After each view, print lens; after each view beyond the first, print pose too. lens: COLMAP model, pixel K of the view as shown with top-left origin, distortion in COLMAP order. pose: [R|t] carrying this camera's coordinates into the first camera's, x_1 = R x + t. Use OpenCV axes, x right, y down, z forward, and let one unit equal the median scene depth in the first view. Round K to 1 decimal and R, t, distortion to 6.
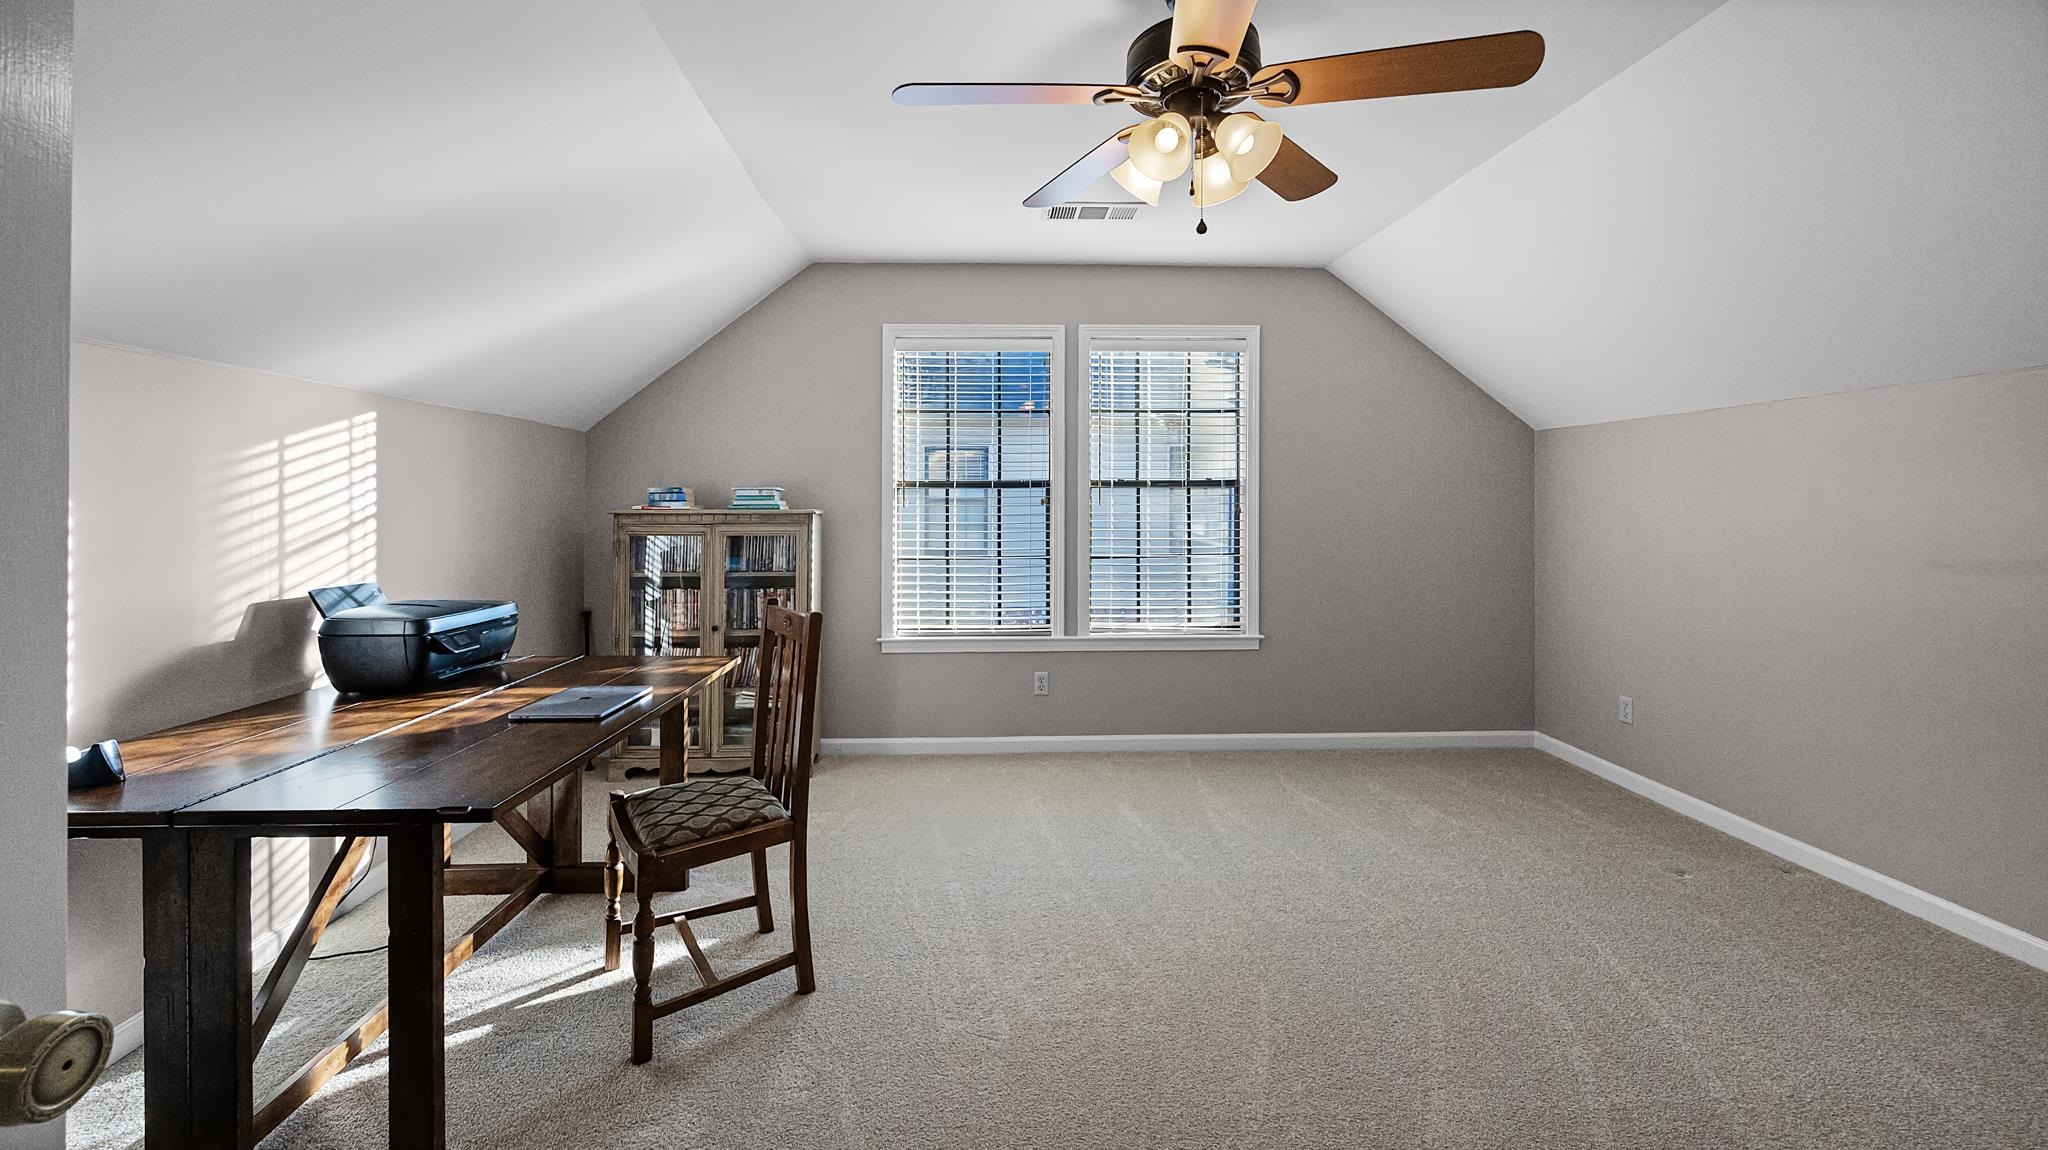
lens RADIAL K [[801.8, 0, 1016.1], [0, 801.8, 498.9], [0, 0, 1]] dist [-0.002030, -0.000267]
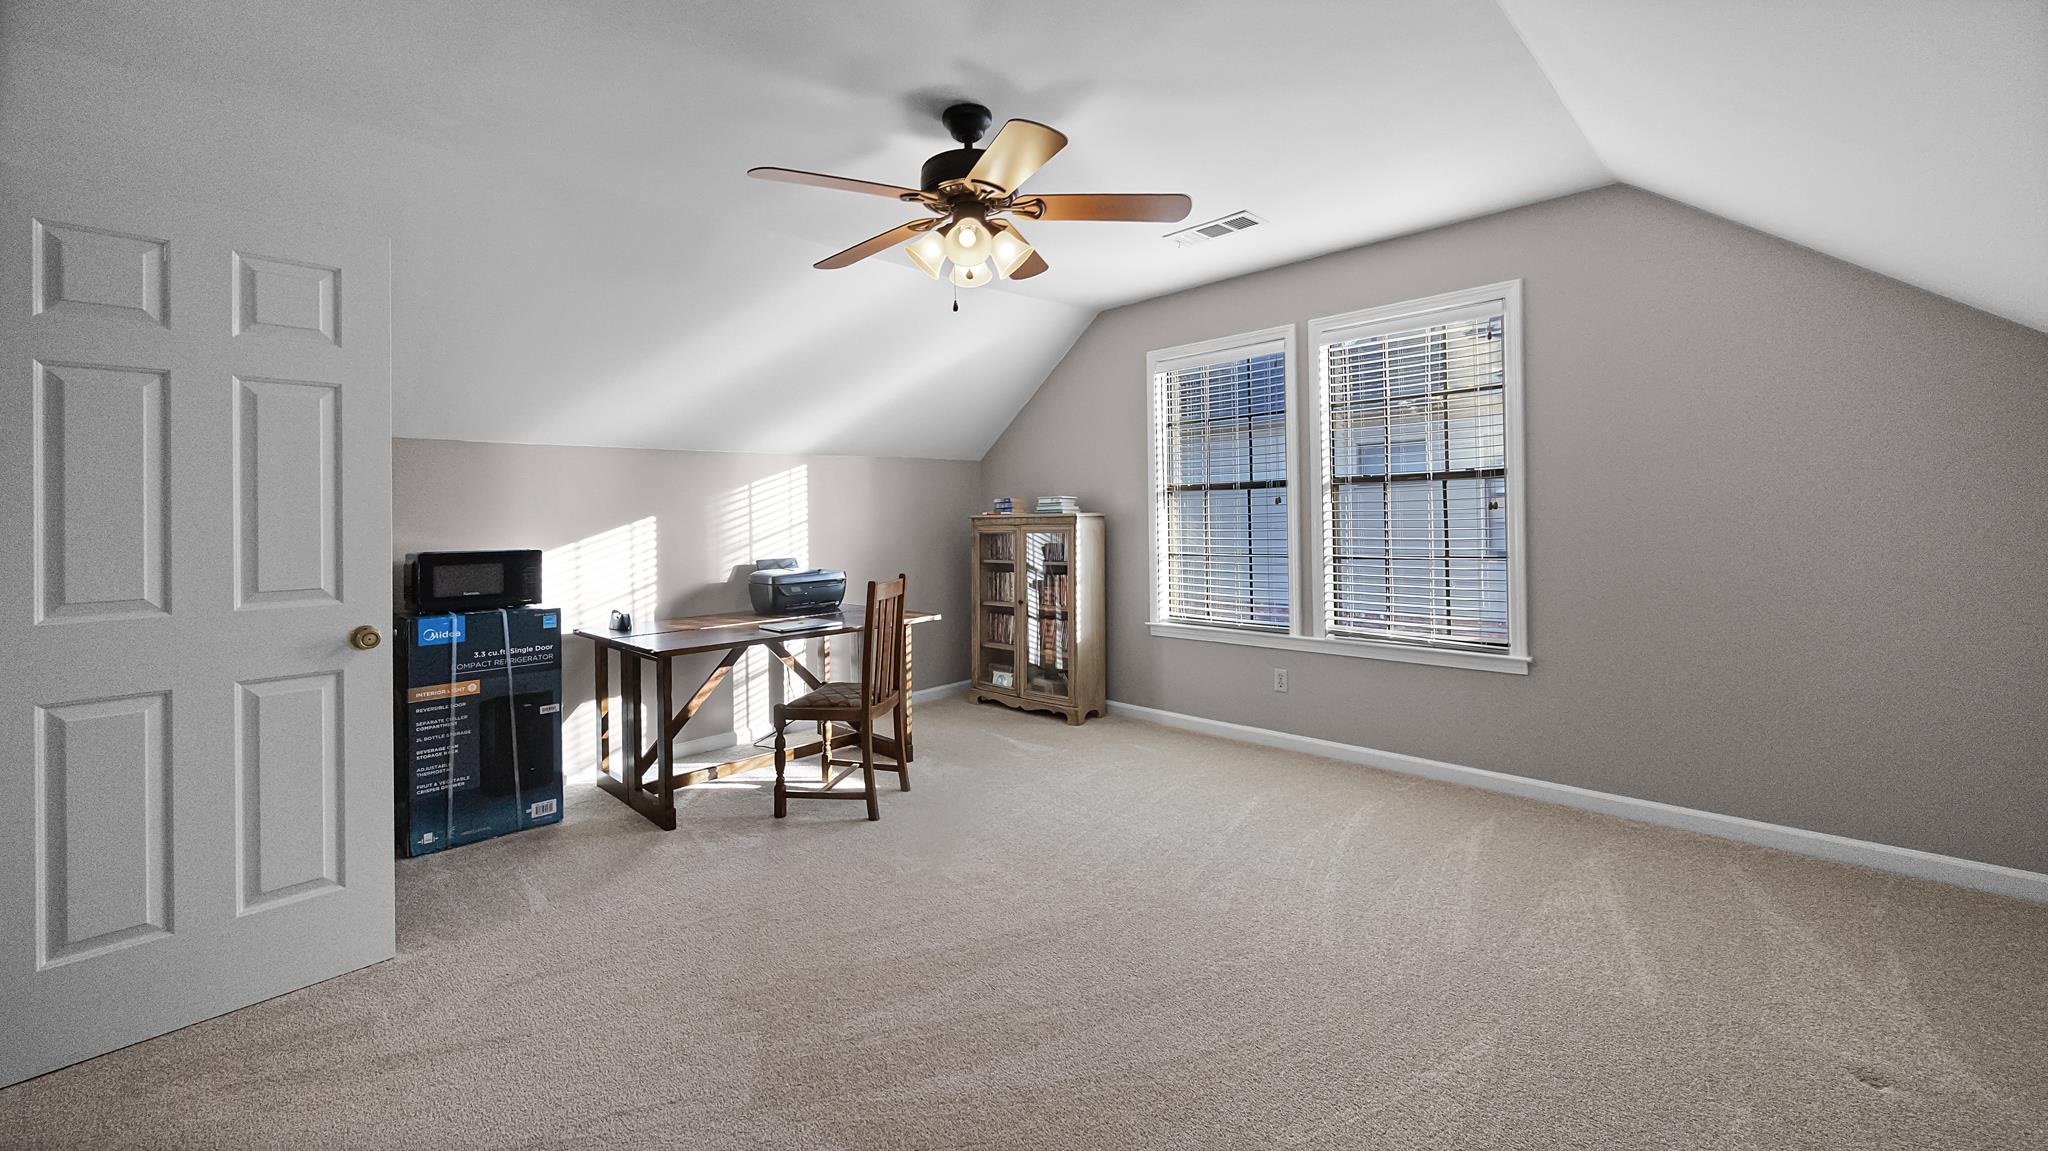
lens RADIAL K [[801.8, 0, 1016.1], [0, 801.8, 499.4], [0, 0, 1]] dist [-0.002030, -0.000267]
pose [[0.681518, -0.027406, -0.731288, 0.569719], [0.028529, 0.999534, -0.010872, 0.002836], [0.731245, -0.013454, 0.681982, 0.066929]]
